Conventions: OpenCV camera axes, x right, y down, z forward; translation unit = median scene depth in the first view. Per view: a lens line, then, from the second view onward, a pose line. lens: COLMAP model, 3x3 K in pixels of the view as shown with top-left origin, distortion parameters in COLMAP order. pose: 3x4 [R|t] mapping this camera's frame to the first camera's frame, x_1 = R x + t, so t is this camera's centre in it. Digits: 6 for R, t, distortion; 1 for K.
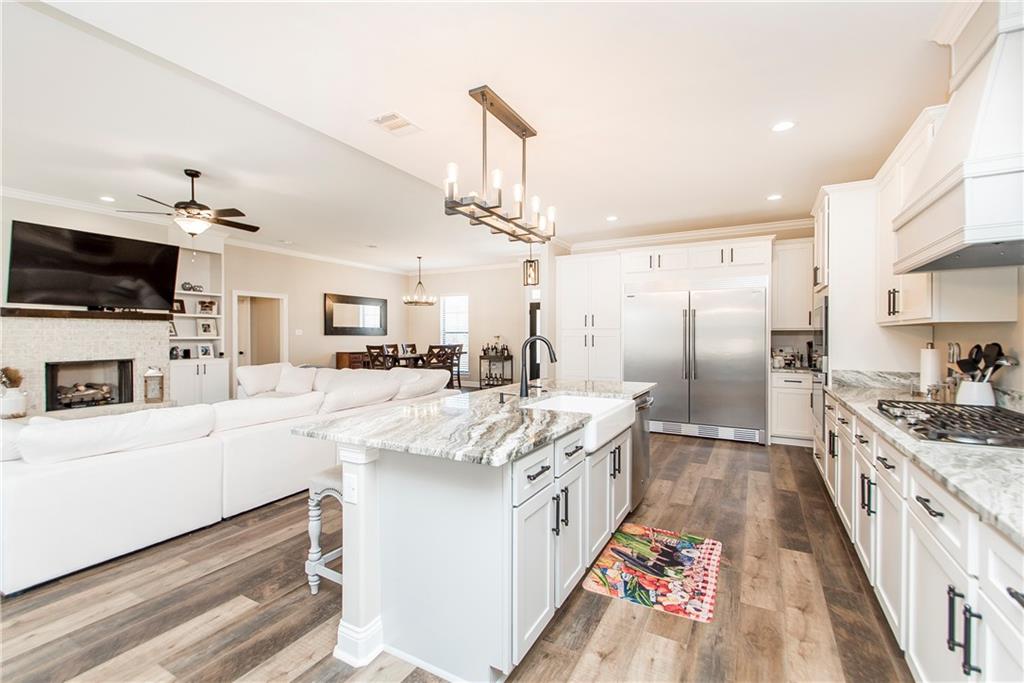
lens RADIAL K [[448.3, 0, 500.8], [0, 448.3, 336.3], [0, 0, 1]] dist [0.019286, -0.007451]
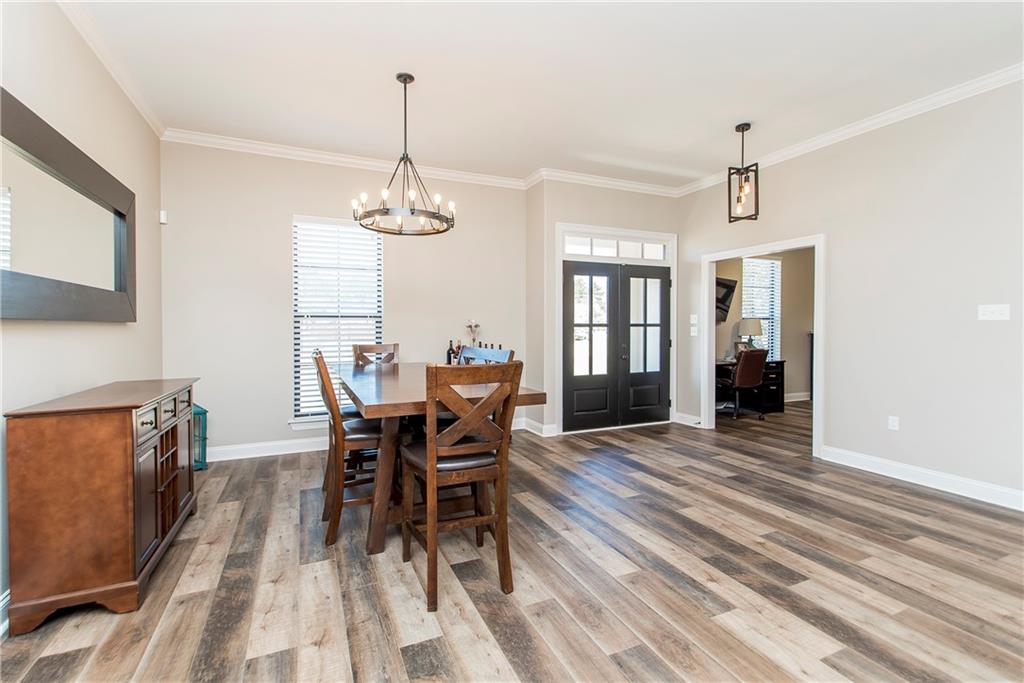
lens RADIAL K [[448.3, 0, 513.0], [0, 448.3, 329.6], [0, 0, 1]] dist [0.019286, -0.007451]
pose [[0.601582, -0.006521, 0.798785, -0.667879], [0.003773, 0.999979, 0.005322, 0.003255], [-0.798802, -0.000187, 0.601594, 1.264931]]
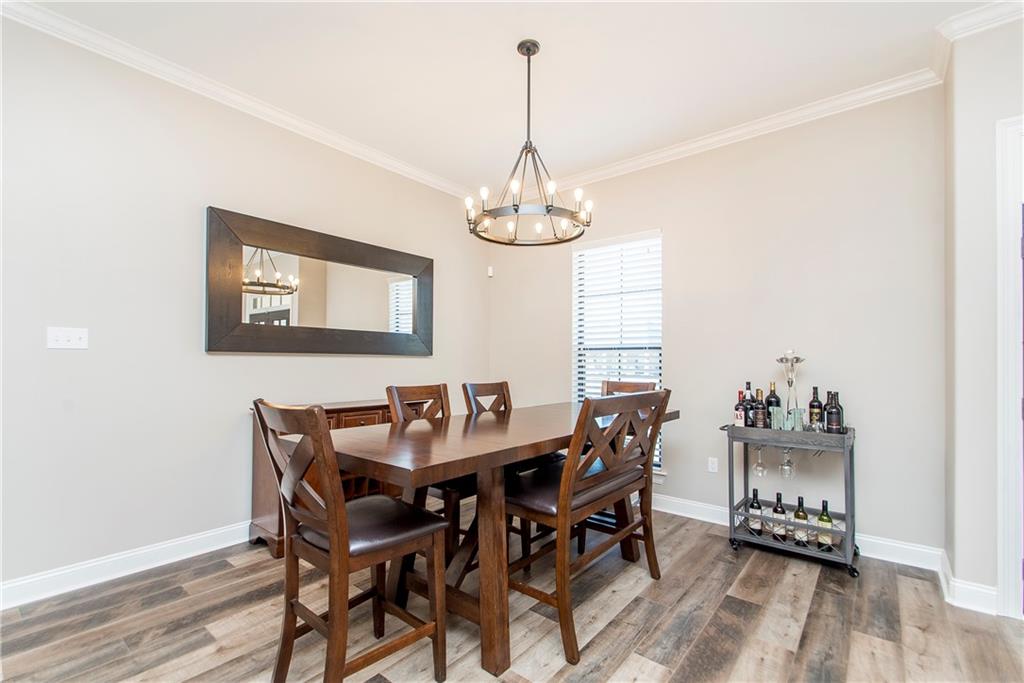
lens RADIAL K [[448.3, 0, 497.2], [0, 448.3, 359.0], [0, 0, 1]] dist [0.019286, -0.007451]
pose [[0.981266, 0.005233, -0.192587, -0.251468], [-0.006666, 0.999955, -0.006795, 0.005410], [0.192543, 0.007952, 0.981256, 1.267544]]
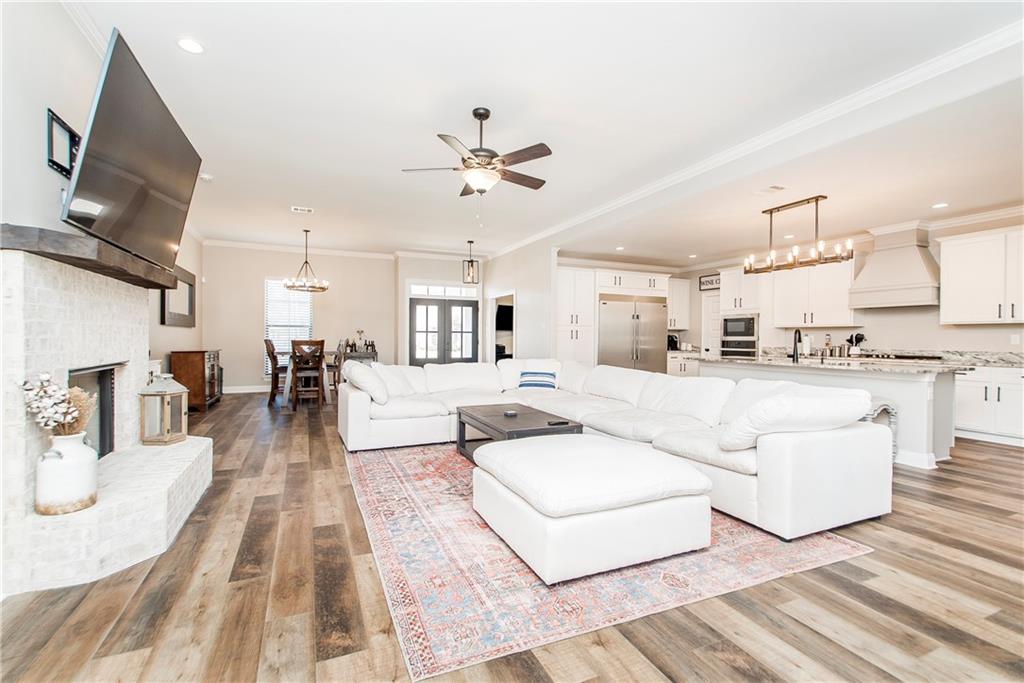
lens RADIAL K [[448.3, 0, 511.3], [0, 448.3, 338.8], [0, 0, 1]] dist [0.019286, -0.007451]
pose [[0.598868, 0.002015, 0.800845, -1.024942], [-0.004024, 0.999992, 0.000493, 0.024032], [-0.800838, -0.003518, 0.598871, 0.391207]]
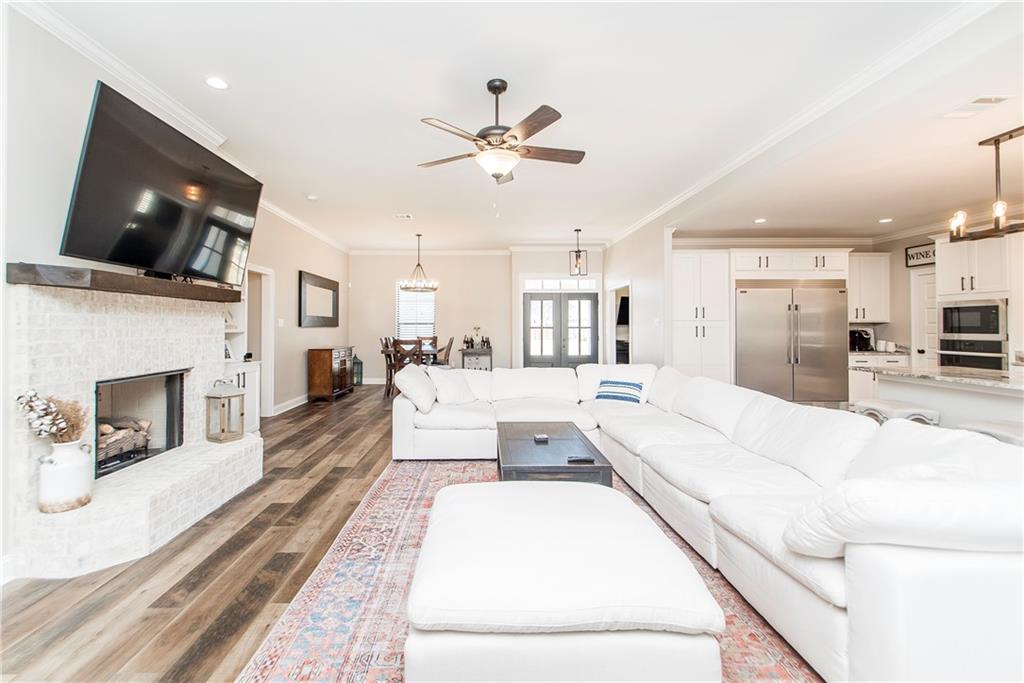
lens RADIAL K [[448.3, 0, 489.6], [0, 448.3, 320.4], [0, 0, 1]] dist [0.019286, -0.007451]
pose [[0.869363, 0.005597, 0.494142, -0.819844], [0.003418, 0.999844, -0.017337, 0.000611], [-0.494162, 0.016761, 0.869208, 0.341088]]
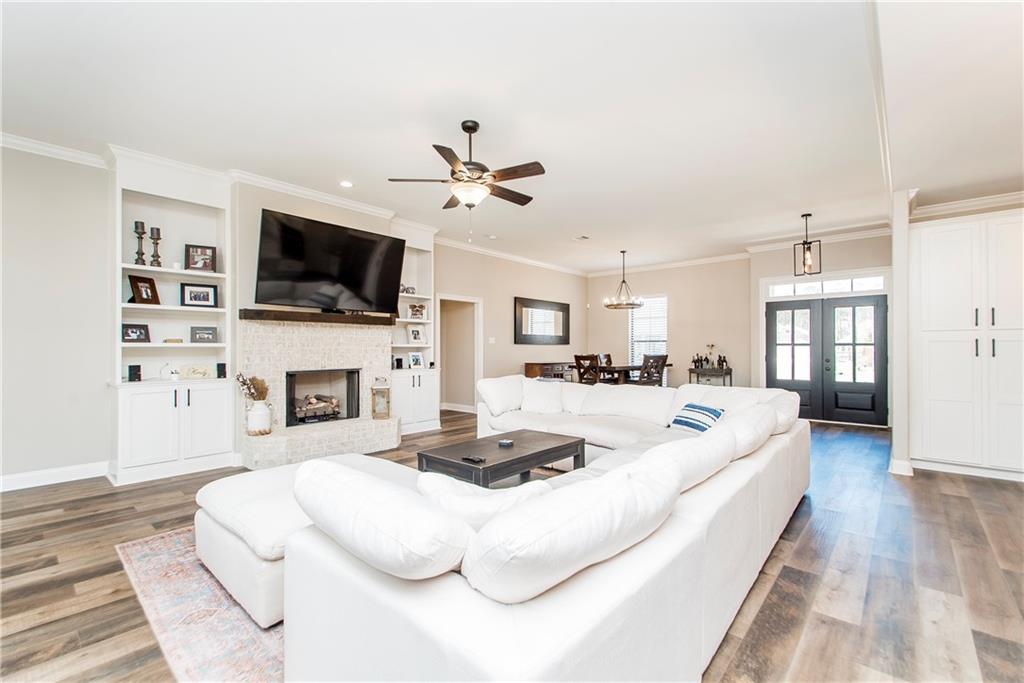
lens RADIAL K [[448.3, 0, 505.8], [0, 448.3, 349.1], [0, 0, 1]] dist [0.019286, -0.007451]
pose [[0.977374, -0.000420, -0.211517, -0.372940], [0.000446, 1.000000, 0.000078, 0.012484], [0.211517, -0.000171, 0.977374, 0.216536]]
